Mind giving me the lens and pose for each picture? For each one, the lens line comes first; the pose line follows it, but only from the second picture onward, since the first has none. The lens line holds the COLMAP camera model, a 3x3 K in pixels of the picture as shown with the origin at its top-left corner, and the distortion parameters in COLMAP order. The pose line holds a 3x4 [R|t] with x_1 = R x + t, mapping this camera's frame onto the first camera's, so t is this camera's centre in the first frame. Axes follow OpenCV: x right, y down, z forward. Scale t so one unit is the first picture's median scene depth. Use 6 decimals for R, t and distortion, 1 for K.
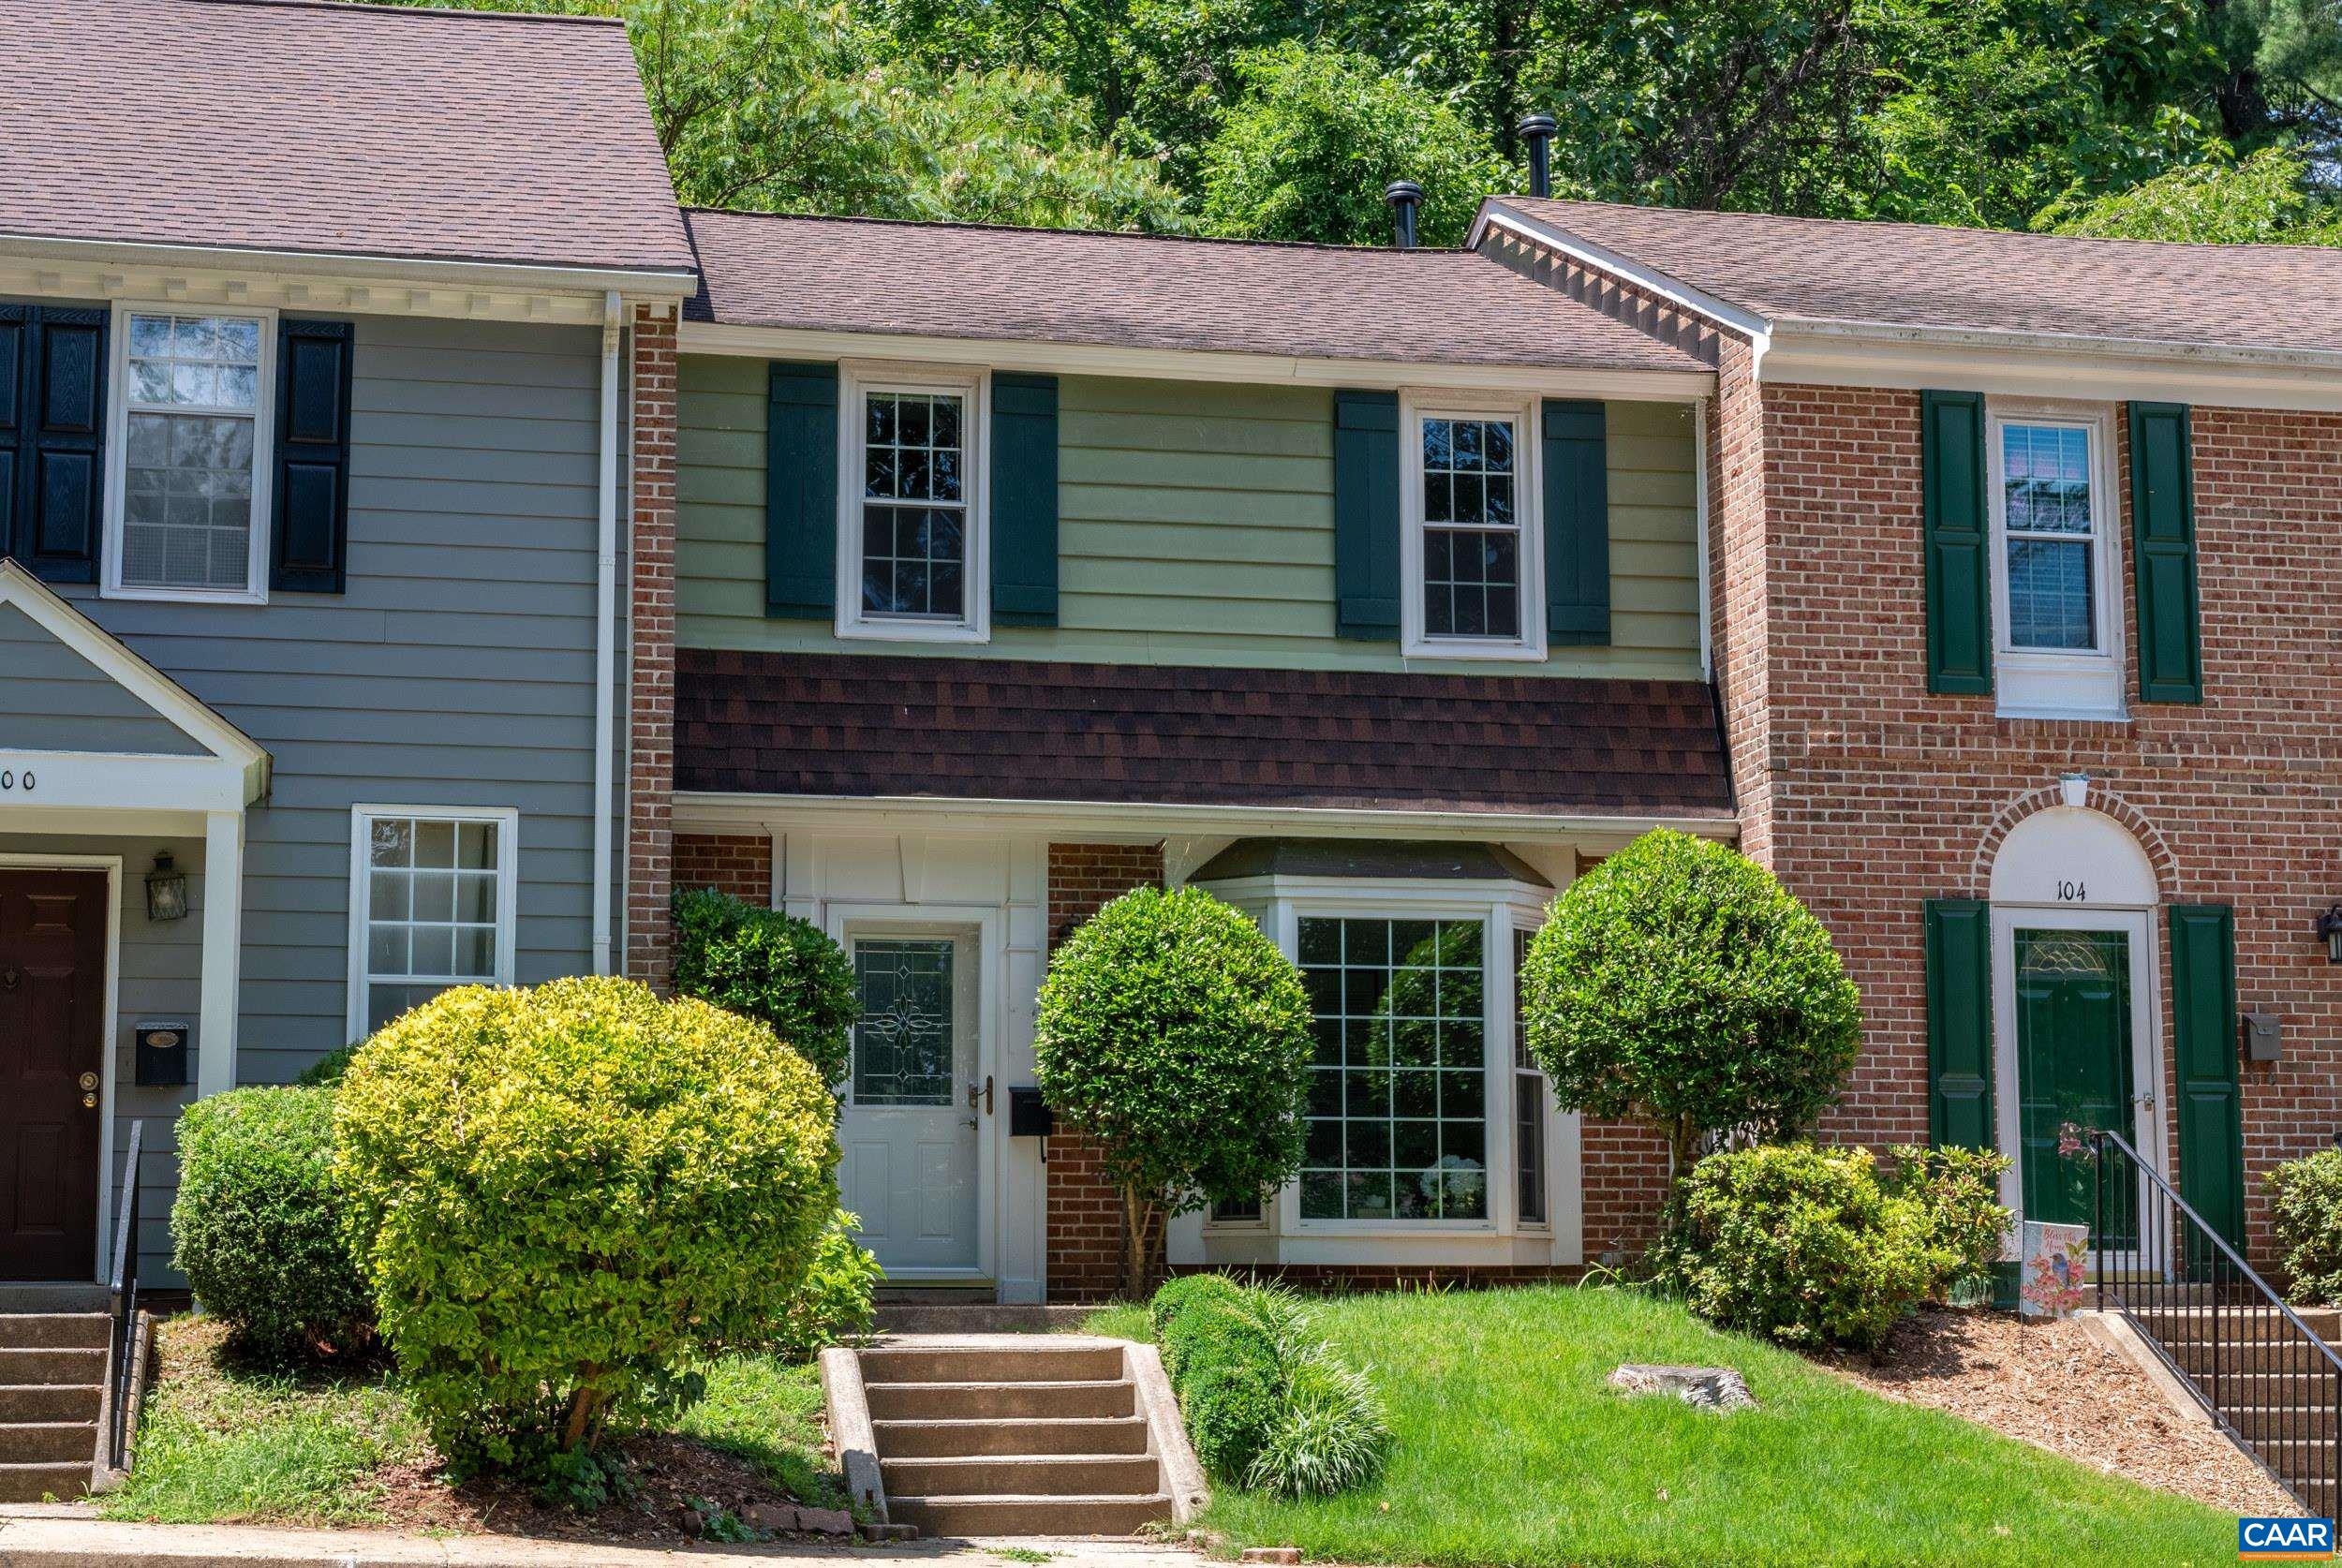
lens RADIAL K [[3942.9, 0, 1155.2], [0, 3942.9, 765.8], [0, 0, 1]] dist [-0.025817, 0.000000]
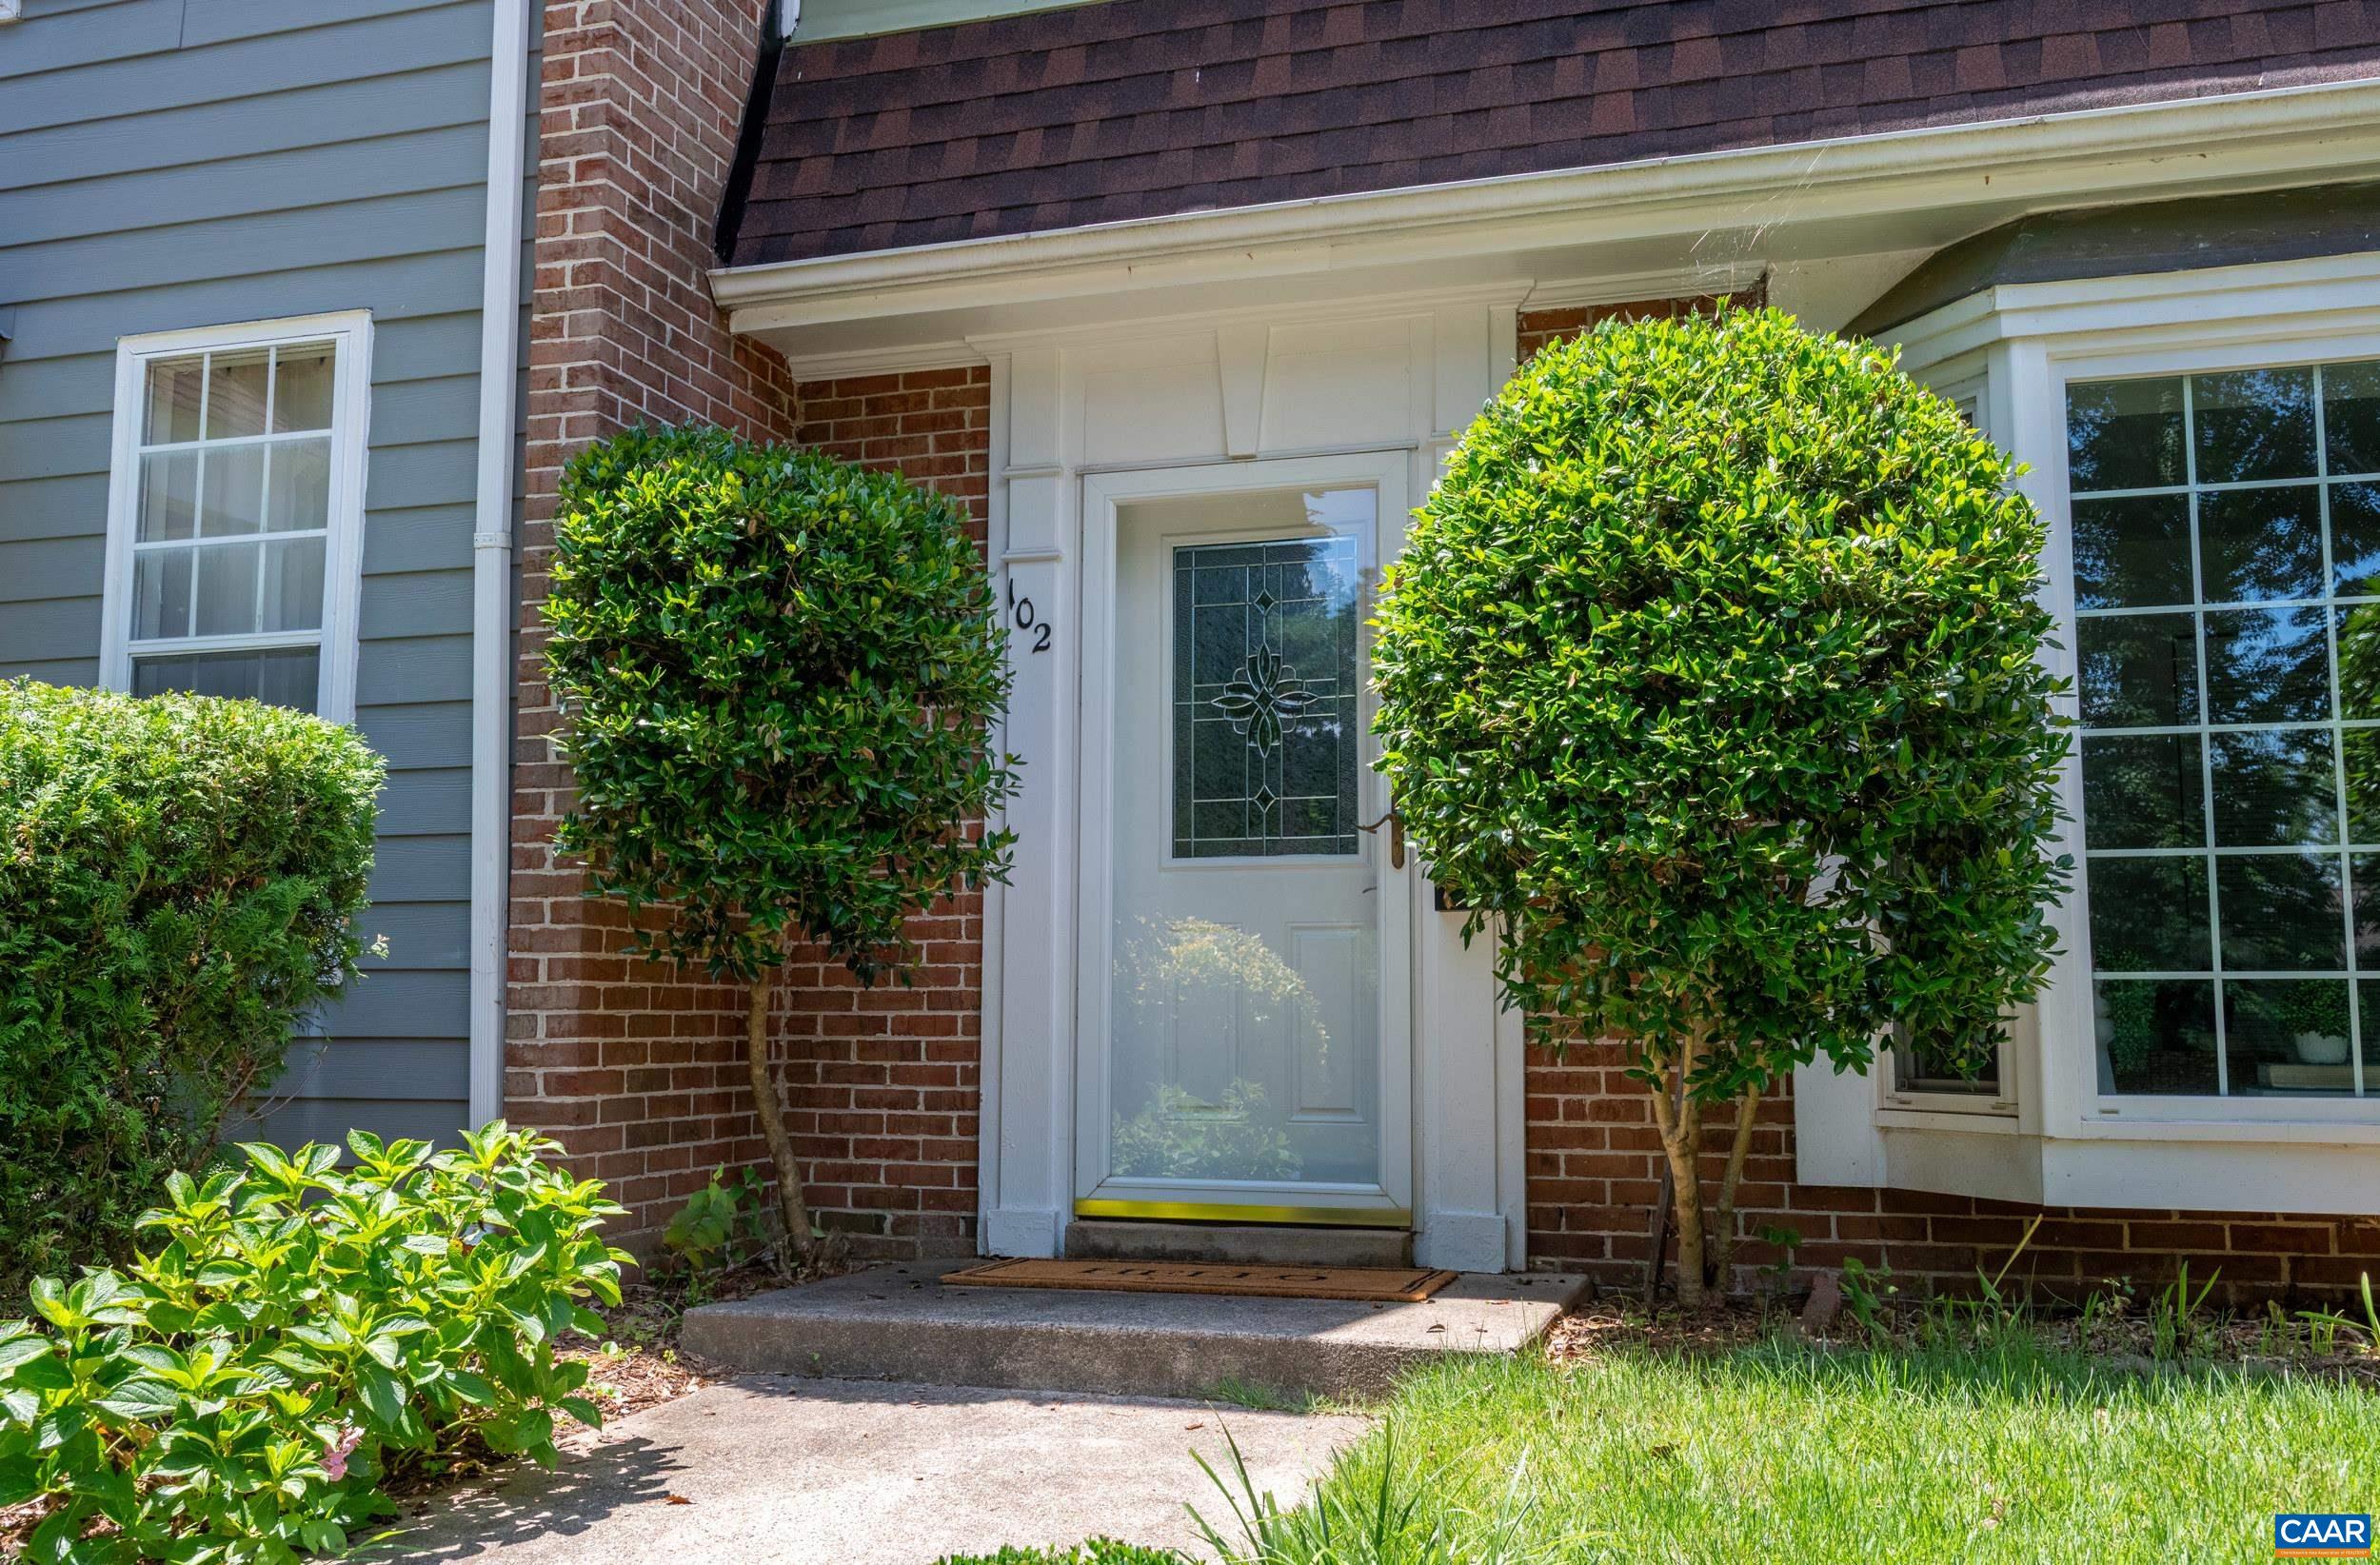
lens RADIAL K [[2098.4, 0, 1190.2], [0, 2098.4, 790.4], [0, 0, 1]] dist [-0.012643, 0.013762]
pose [[0.870315, -0.050205, -0.489929, 0.065484], [0.066182, 0.997690, 0.015327, 0.076160], [0.488028, -0.045764, 0.871627, 0.792173]]
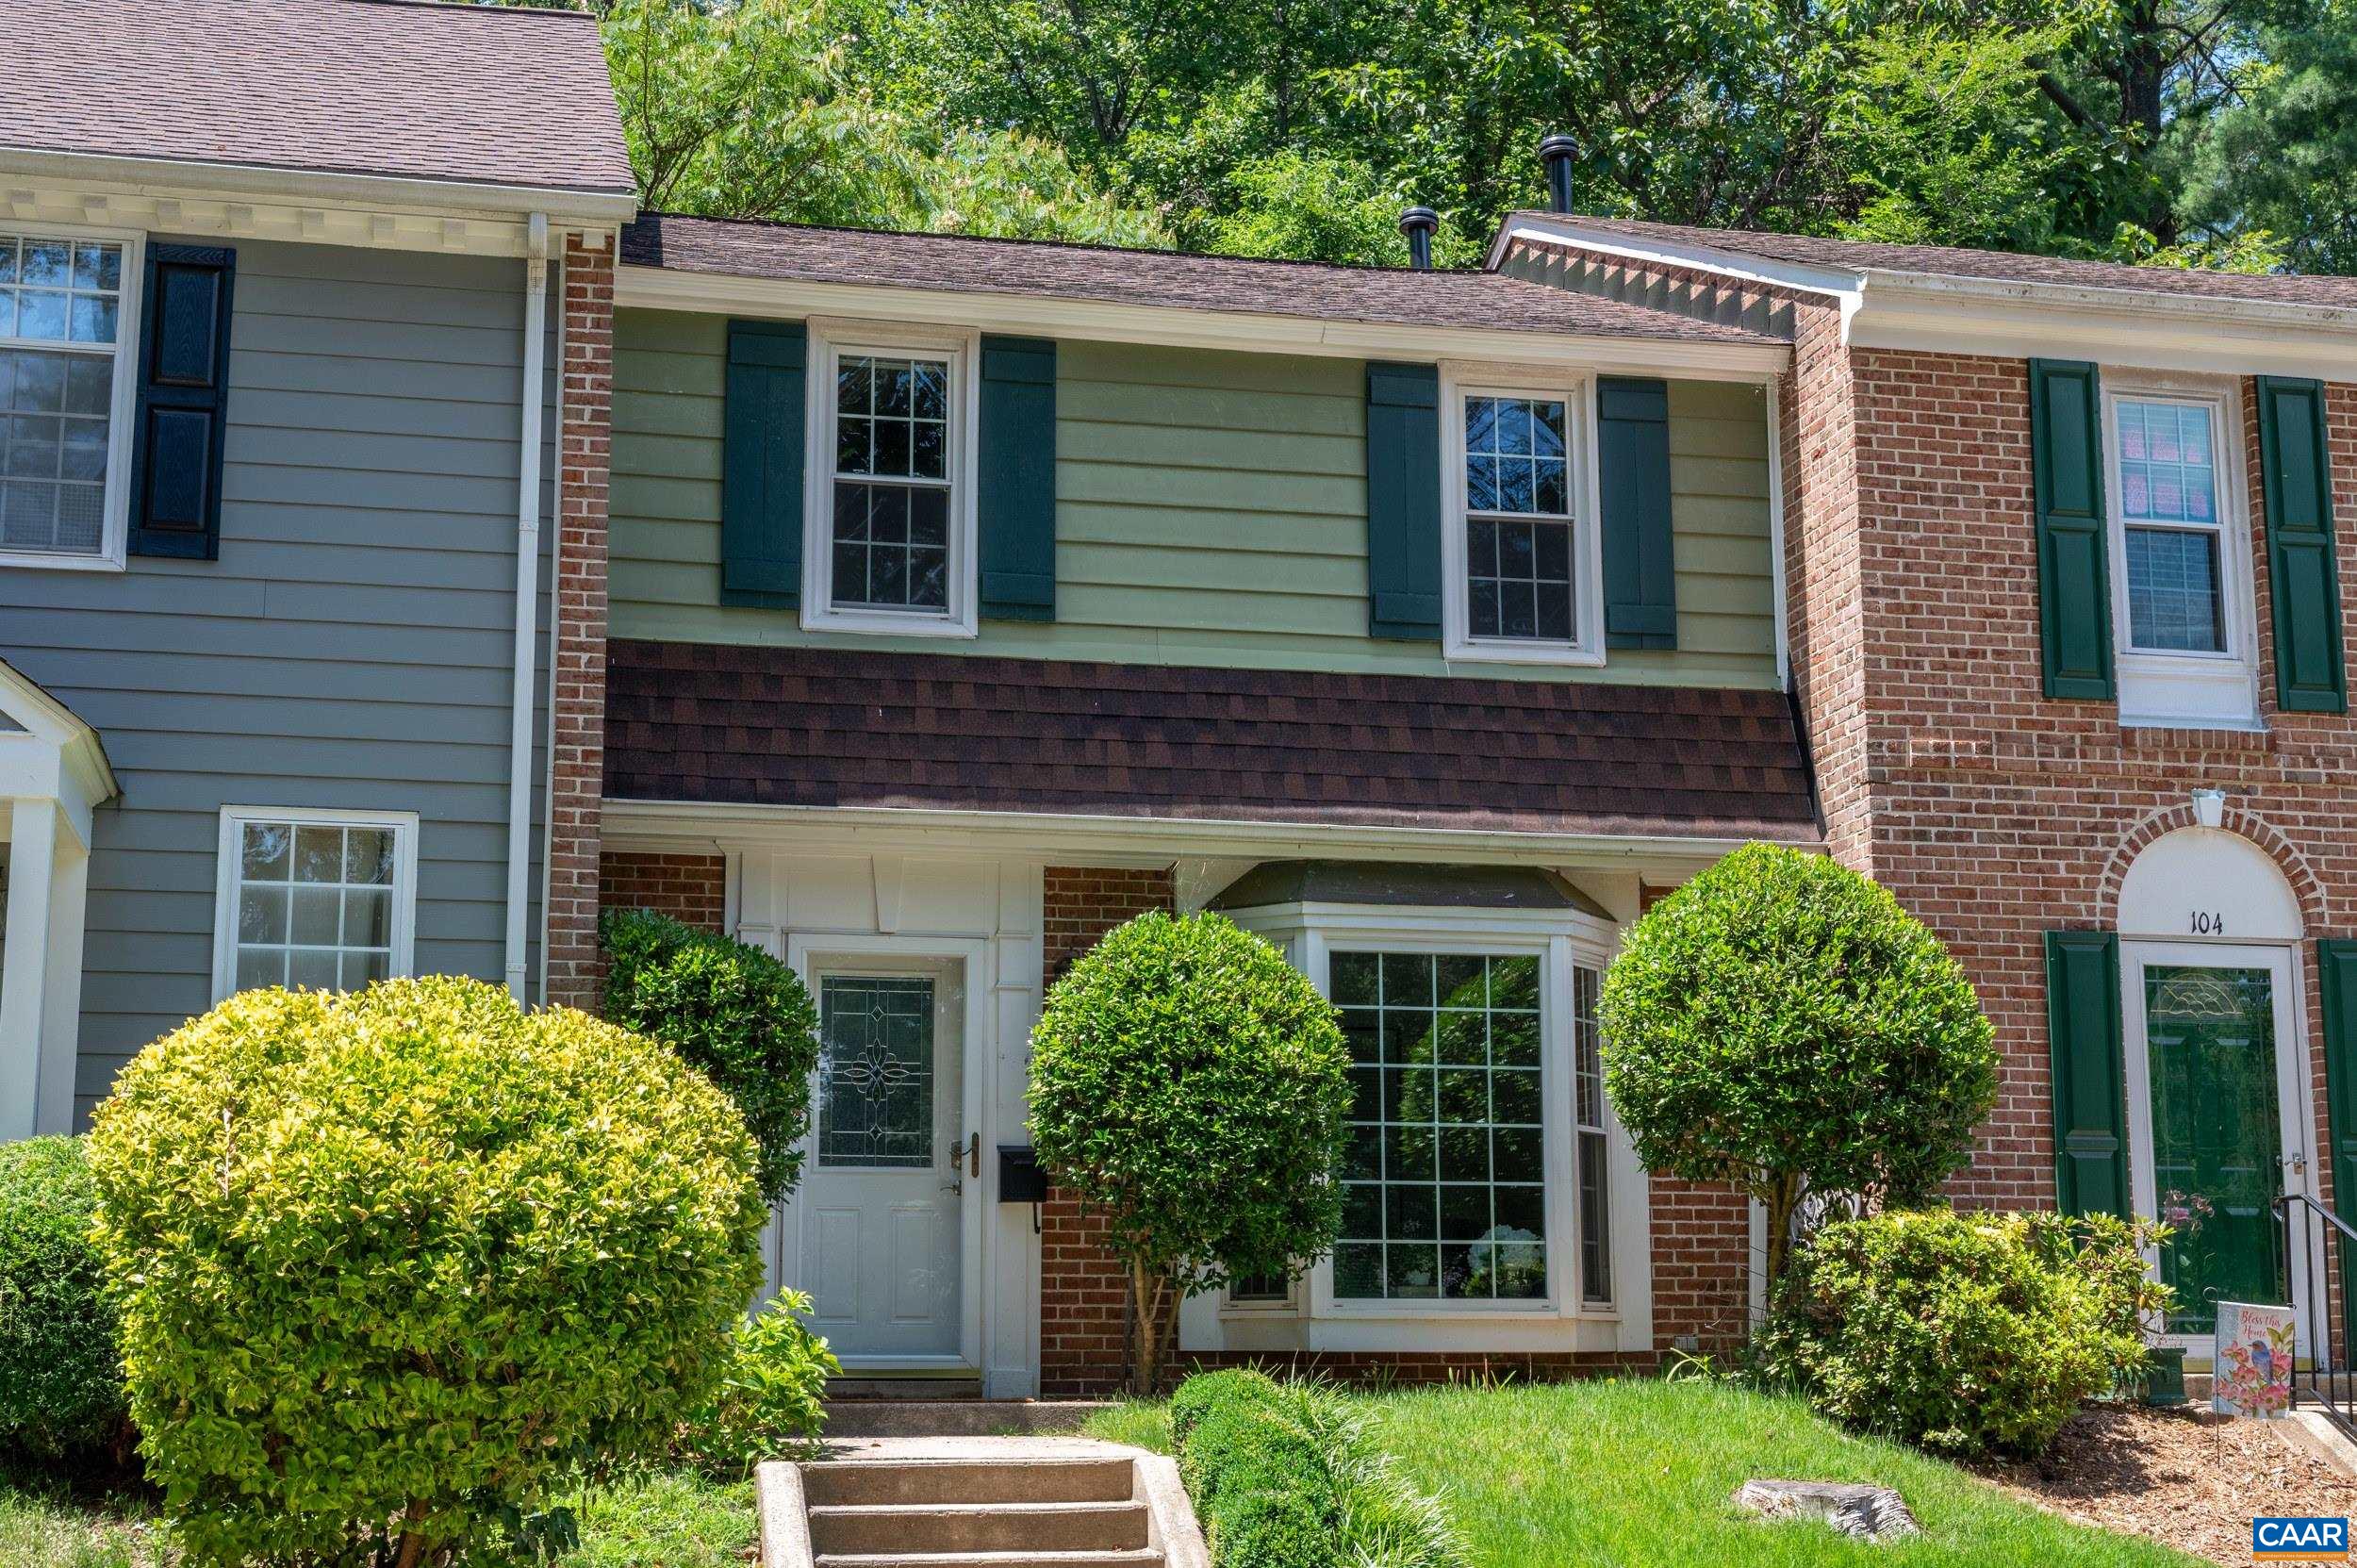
lens RADIAL K [[3278.1, 0, 1164.0], [0, 3278.1, 779.9], [0, 0, 1]] dist [-0.017549, 0.000000]
pose [[0.999976, 0.000907, 0.006880, -0.005761], [-0.000623, 0.999157, -0.041058, 0.031988], [-0.006911, 0.041052, 0.999133, 0.287350]]
